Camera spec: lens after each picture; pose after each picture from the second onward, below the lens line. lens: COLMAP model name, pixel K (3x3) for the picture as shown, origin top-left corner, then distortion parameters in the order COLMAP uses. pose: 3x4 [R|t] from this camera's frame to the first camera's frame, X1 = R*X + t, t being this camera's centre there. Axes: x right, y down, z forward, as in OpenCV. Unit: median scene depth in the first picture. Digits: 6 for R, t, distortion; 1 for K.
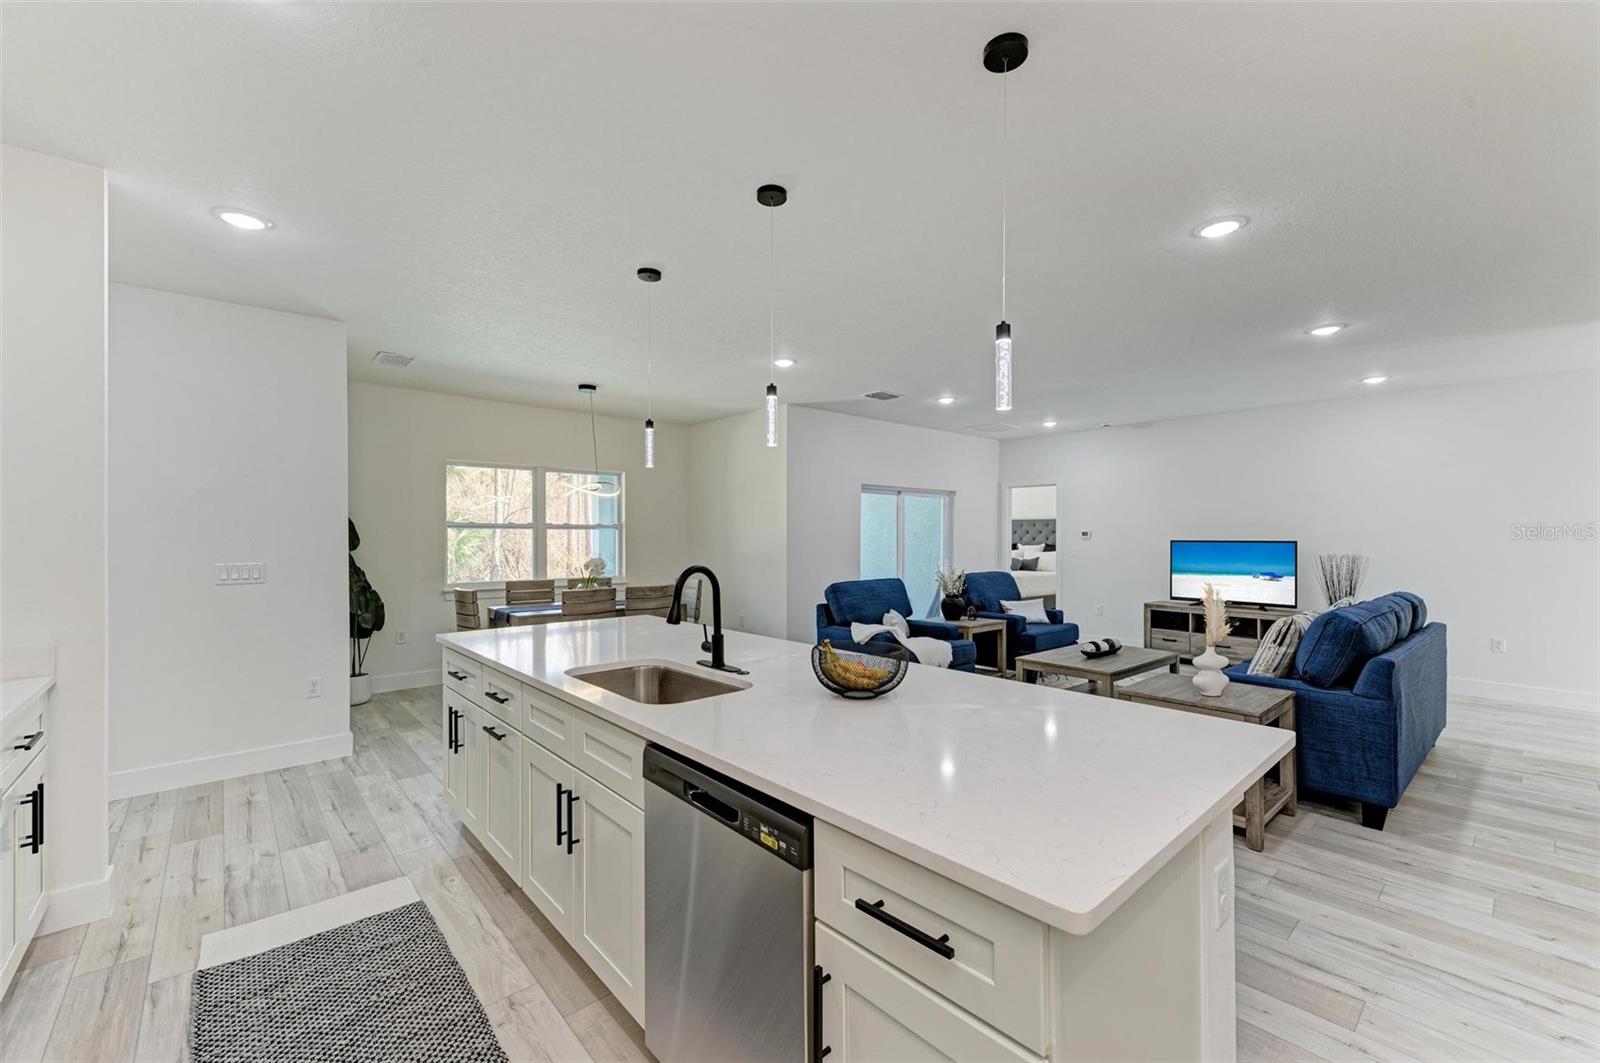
lens RADIAL K [[650.6, 0, 799.4], [0, 650.6, 533.4], [0, 0, 1]] dist [0.014548, -0.003394]
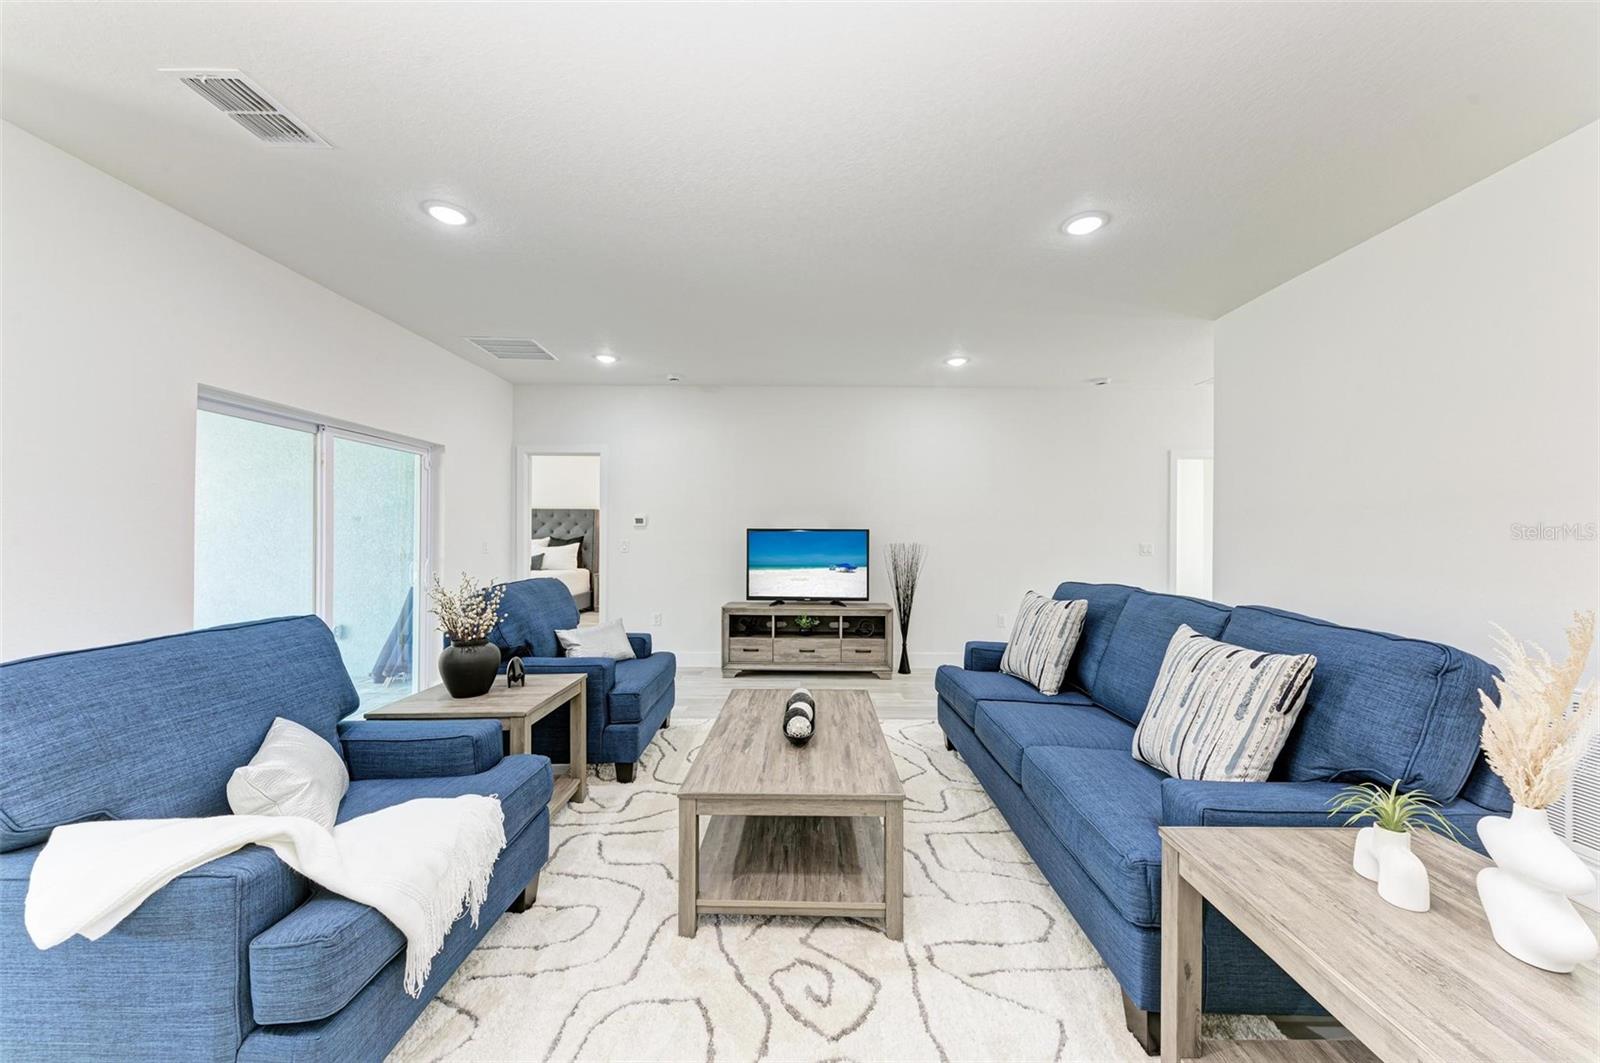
lens RADIAL K [[555.3, 0, 805.9], [0, 555.3, 540.1], [0, 0, 1]] dist [0.009810, -0.002052]
pose [[0.649215, -0.001383, 0.760604, 0.087053], [-0.007799, 0.999934, 0.008475, 0.020437], [-0.760565, -0.011434, 0.649161, 0.541931]]
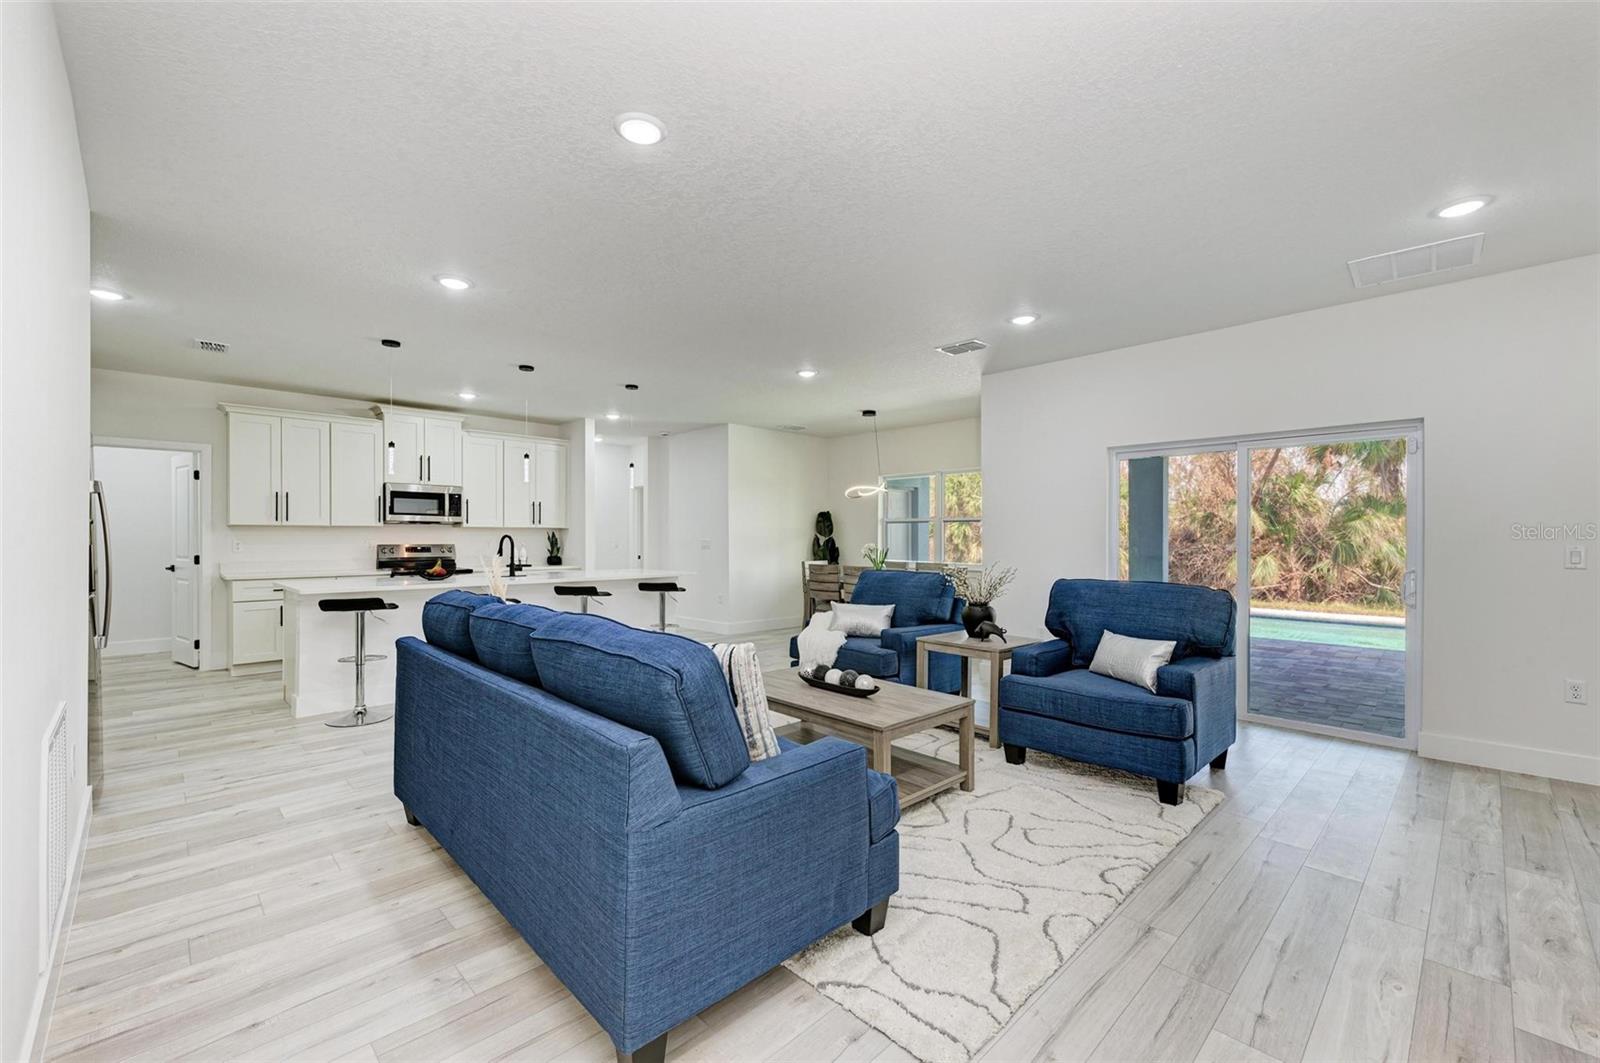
lens RADIAL K [[650.6, 0, 795.6], [0, 650.6, 537.7], [0, 0, 1]] dist [0.014548, -0.003394]
pose [[0.061275, 0.002529, -0.998118, 0.874540], [0.001280, 0.999996, 0.002612, 0.020983], [0.998120, -0.001438, 0.061272, 0.709946]]
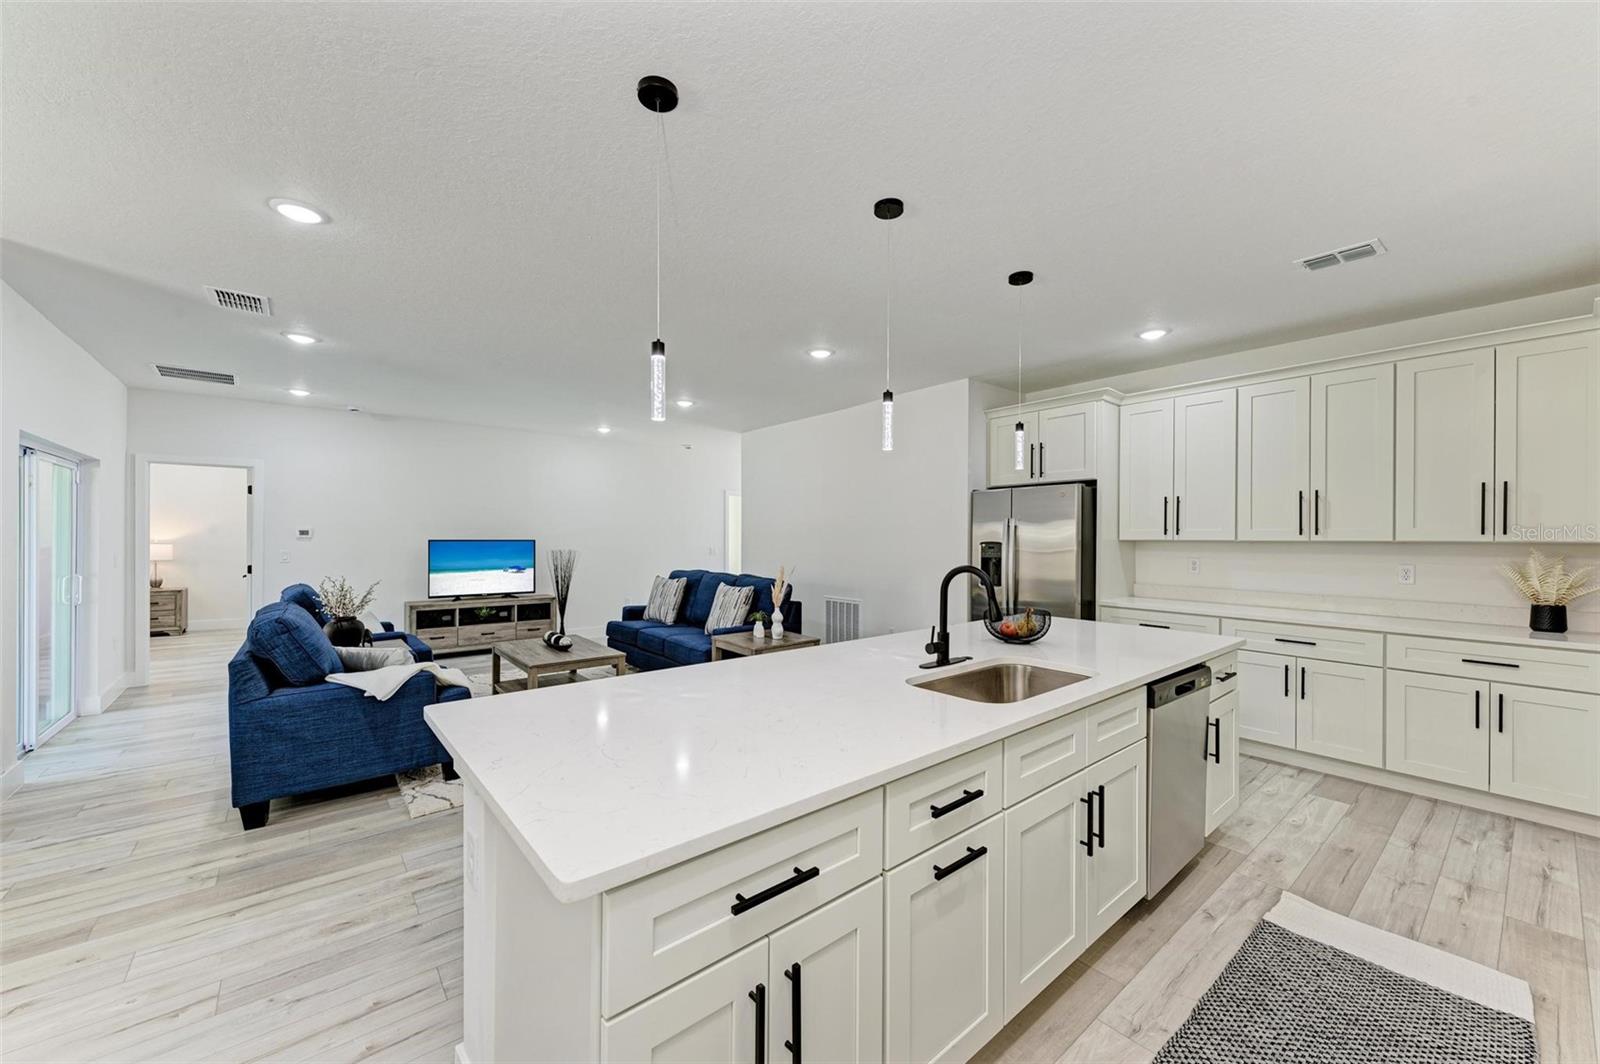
lens RADIAL K [[603.3, 0, 804.6], [0, 603.3, 540.2], [0, 0, 1]] dist [0.012846, -0.003691]
pose [[0.018845, -0.005216, 0.999809, -0.404419], [-0.006140, 0.999967, 0.005333, 0.002650], [-0.999804, -0.006240, 0.018812, 0.448725]]
